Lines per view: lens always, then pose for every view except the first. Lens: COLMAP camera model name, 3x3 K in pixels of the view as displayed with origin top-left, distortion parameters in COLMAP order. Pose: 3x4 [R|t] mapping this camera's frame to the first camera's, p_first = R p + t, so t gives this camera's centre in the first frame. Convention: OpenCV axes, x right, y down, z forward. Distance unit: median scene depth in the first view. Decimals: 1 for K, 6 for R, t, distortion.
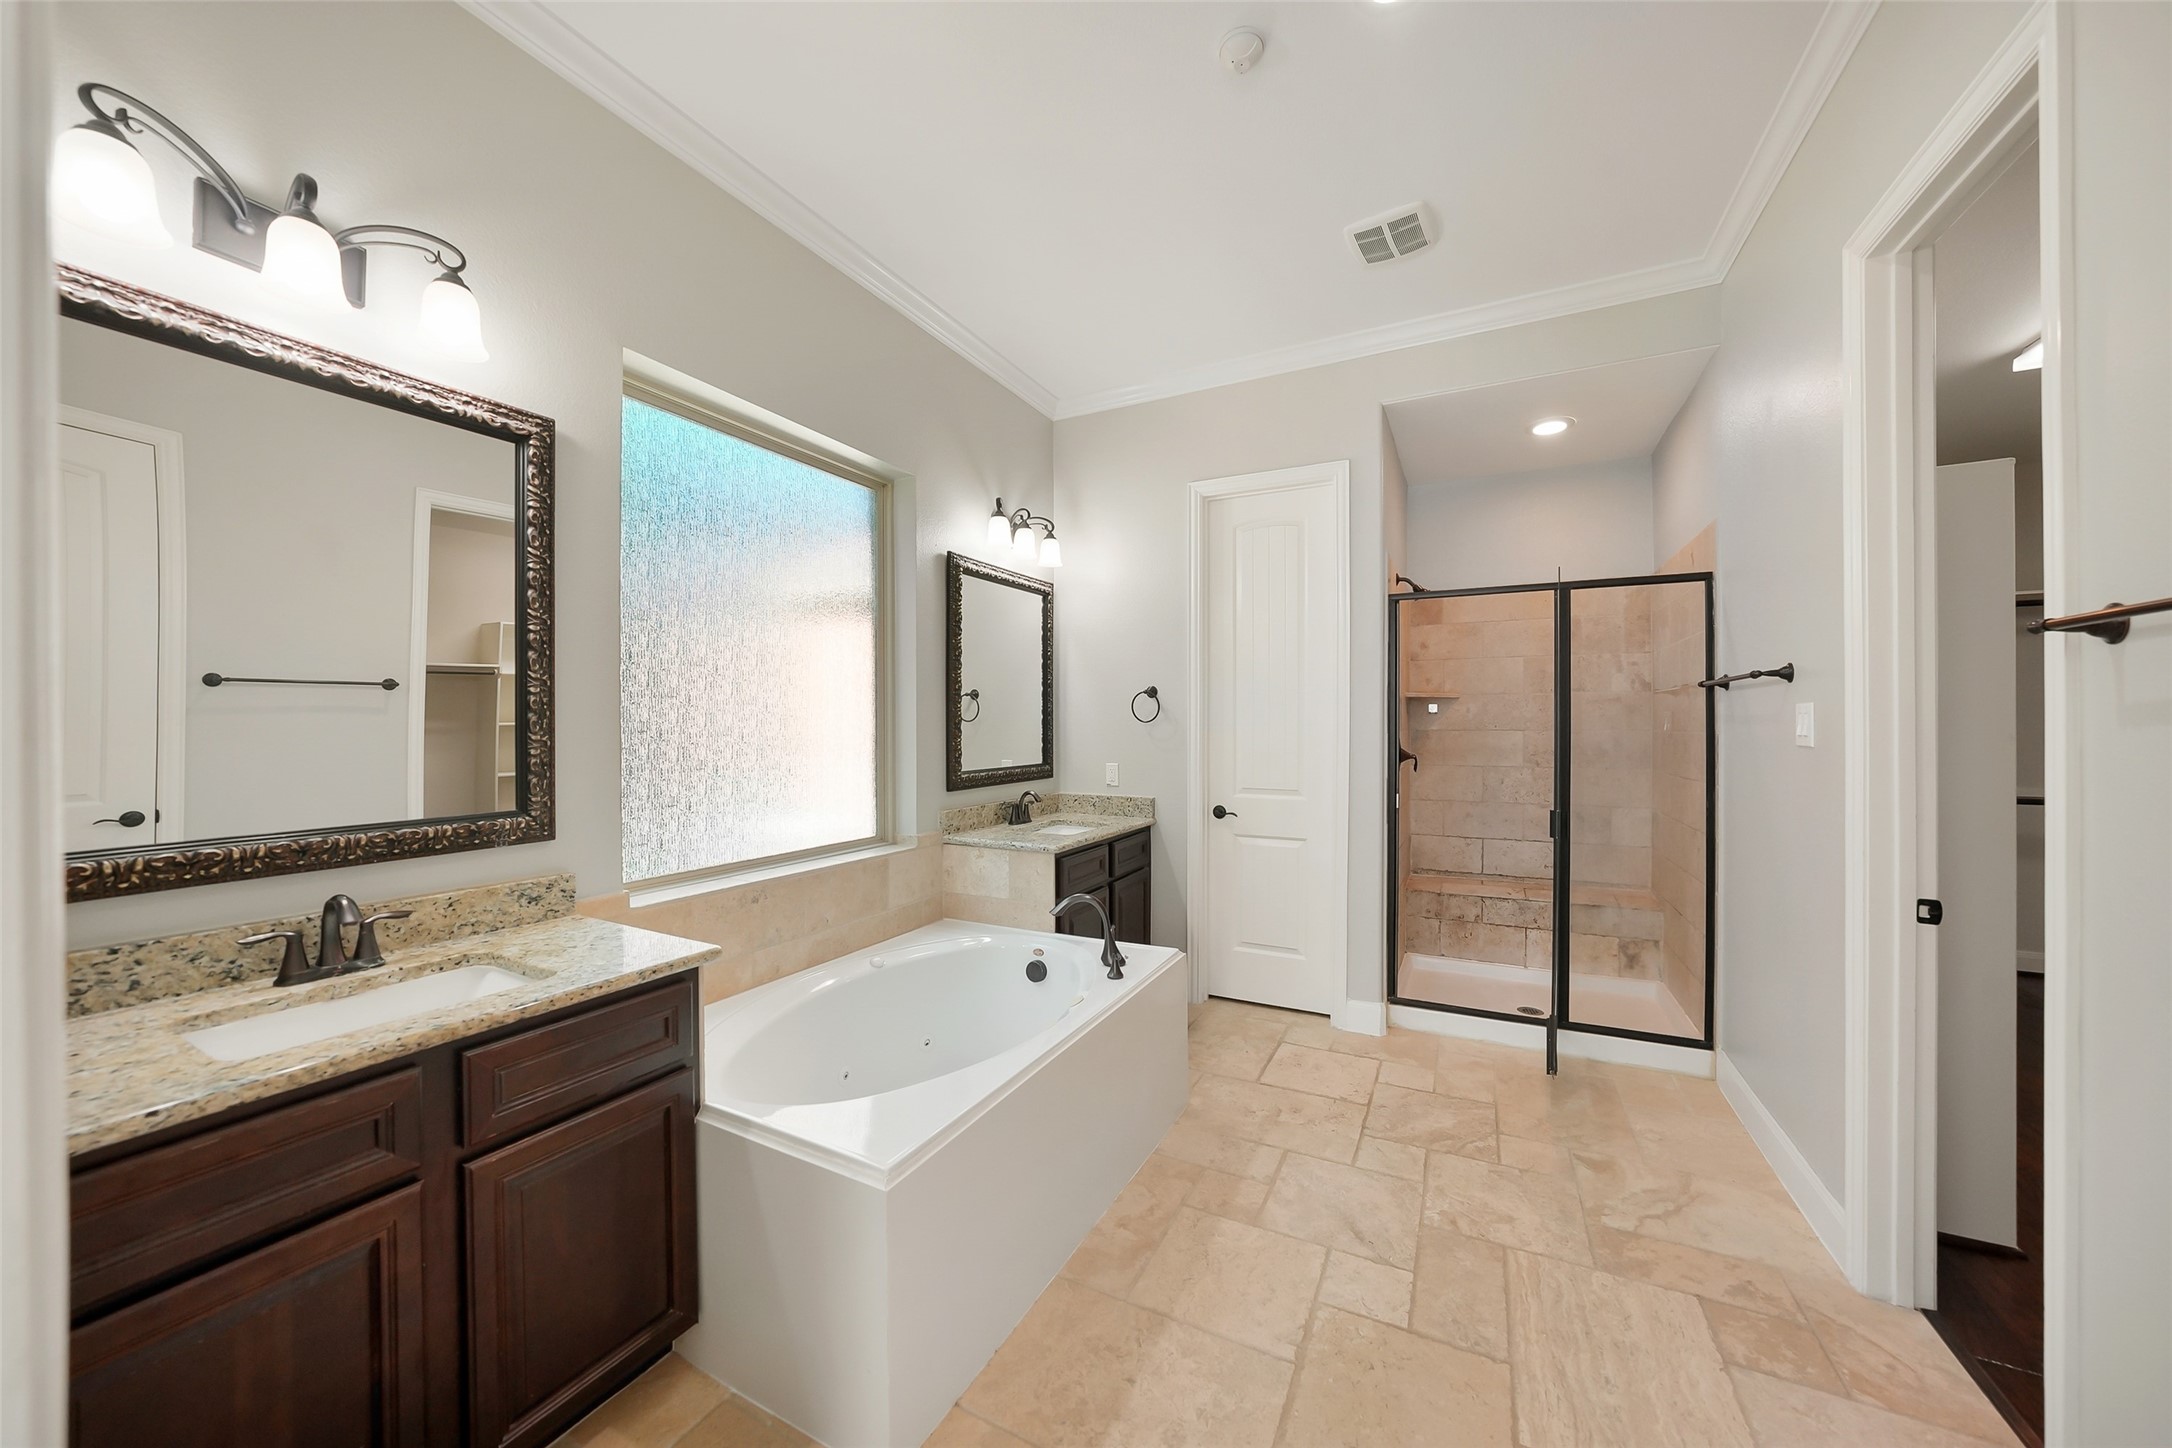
lens RADIAL K [[756.6, 0, 1088.4], [0, 756.6, 722.6], [0, 0, 1]] dist [-0.011608, 0.002806]
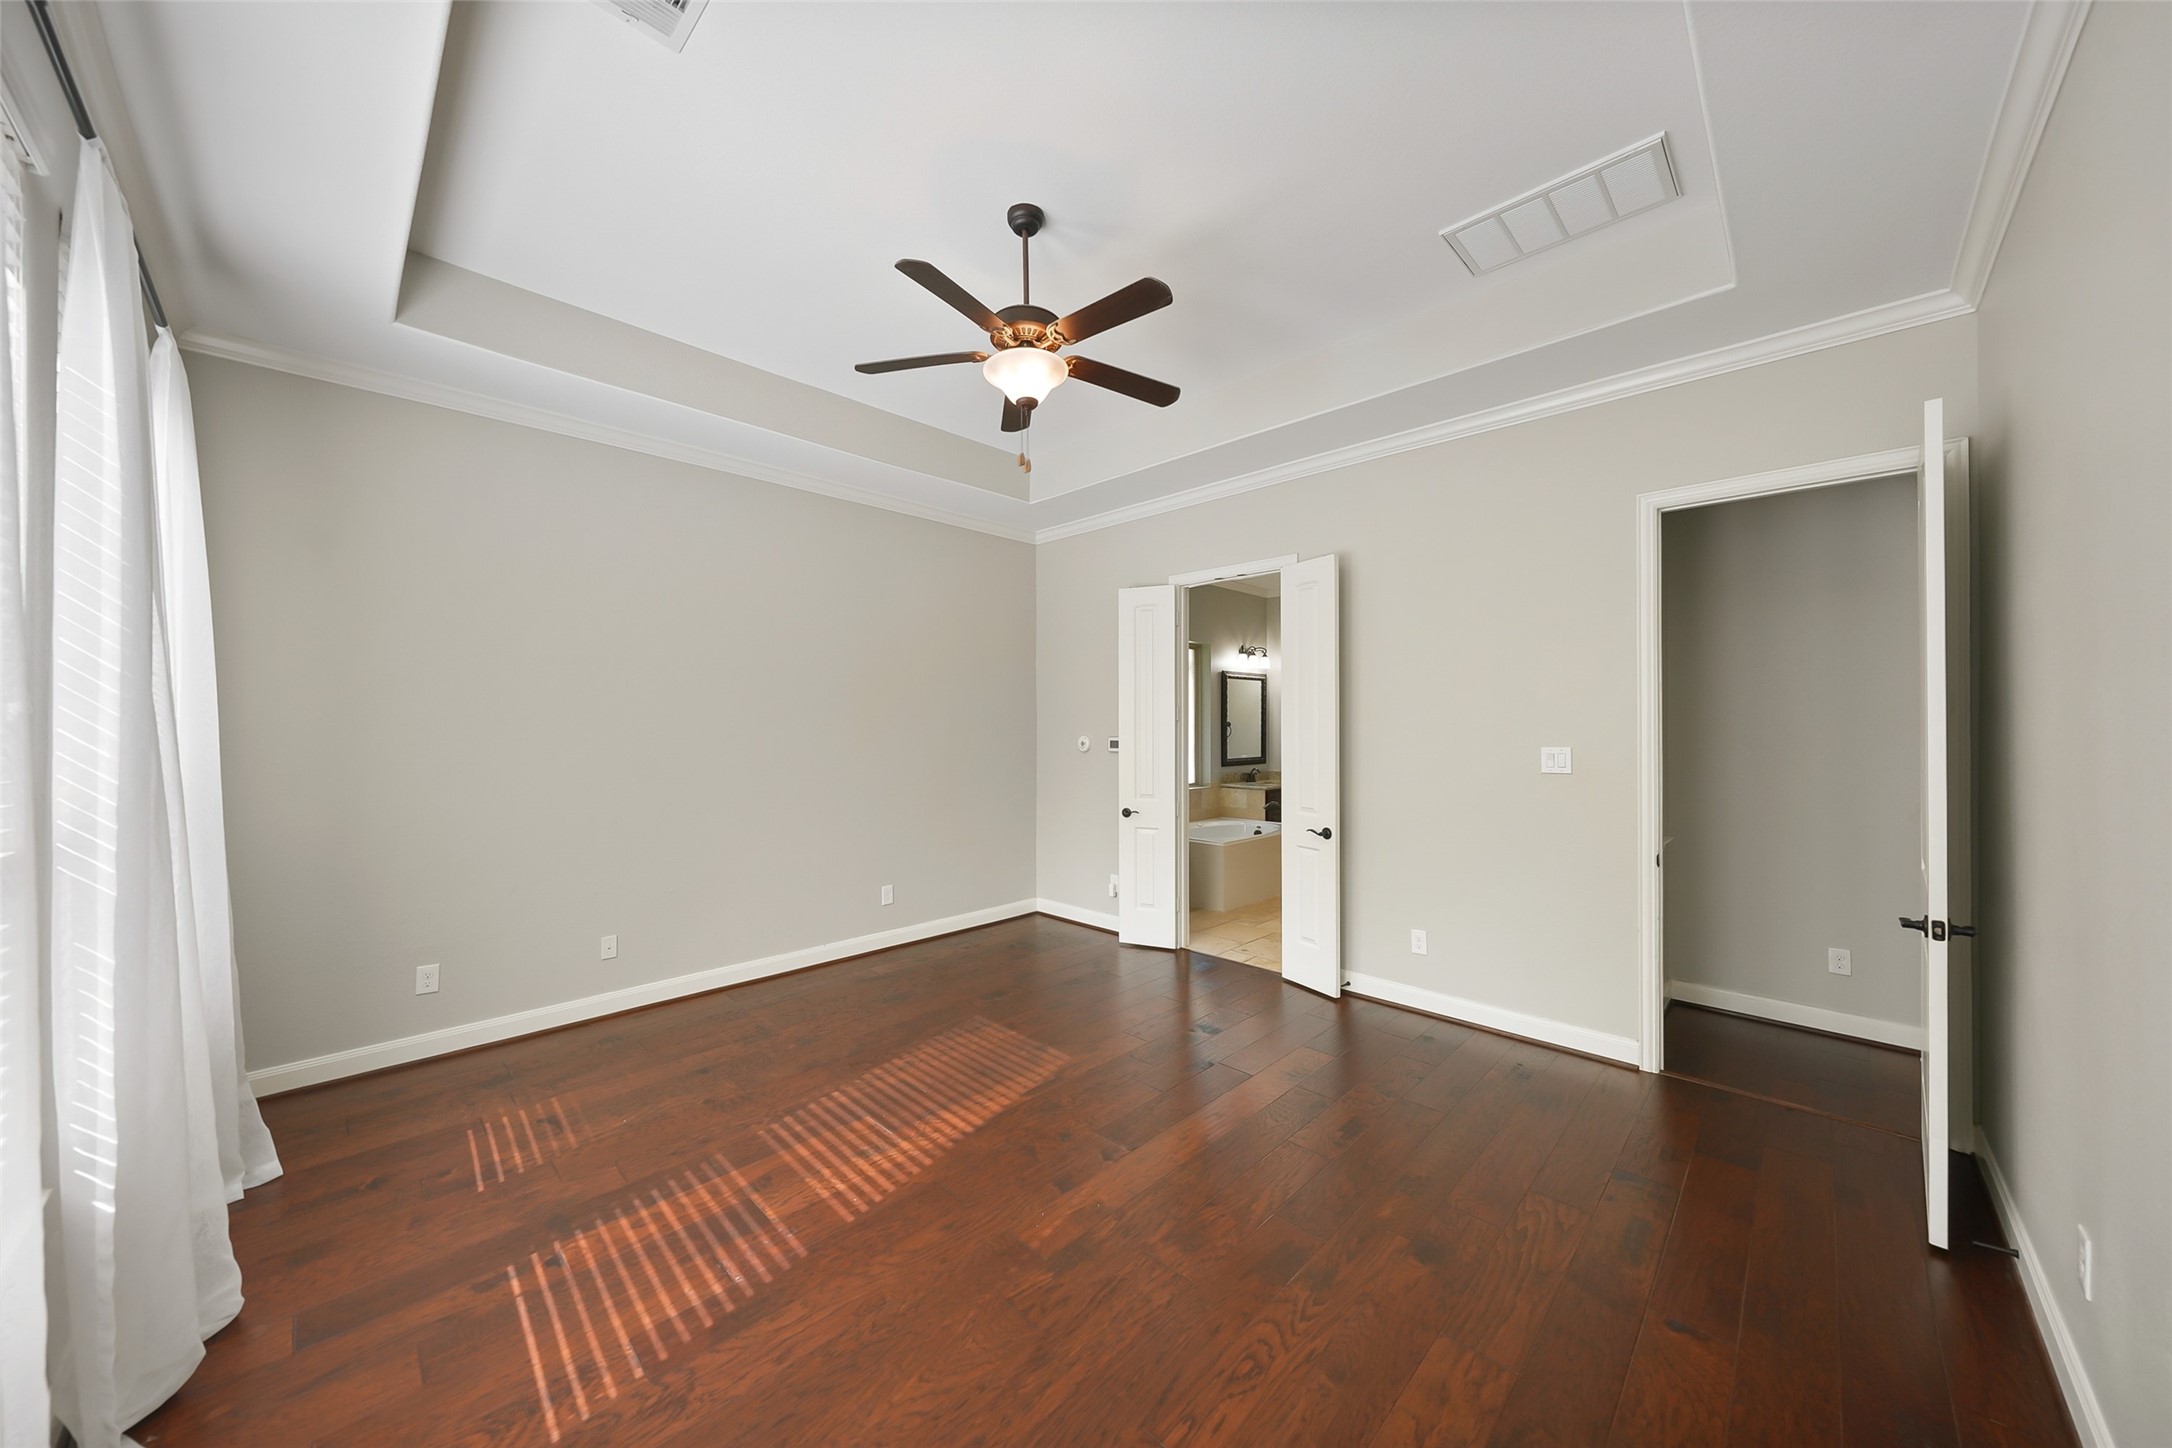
lens RADIAL K [[756.6, 0, 1088.1], [0, 756.6, 733.8], [0, 0, 1]] dist [-0.011608, 0.002806]
pose [[0.957395, 0.002145, -0.288775, 0.105152], [-0.000817, 0.999989, 0.004722, -0.026484], [0.288782, -0.004285, 0.957385, -1.430612]]
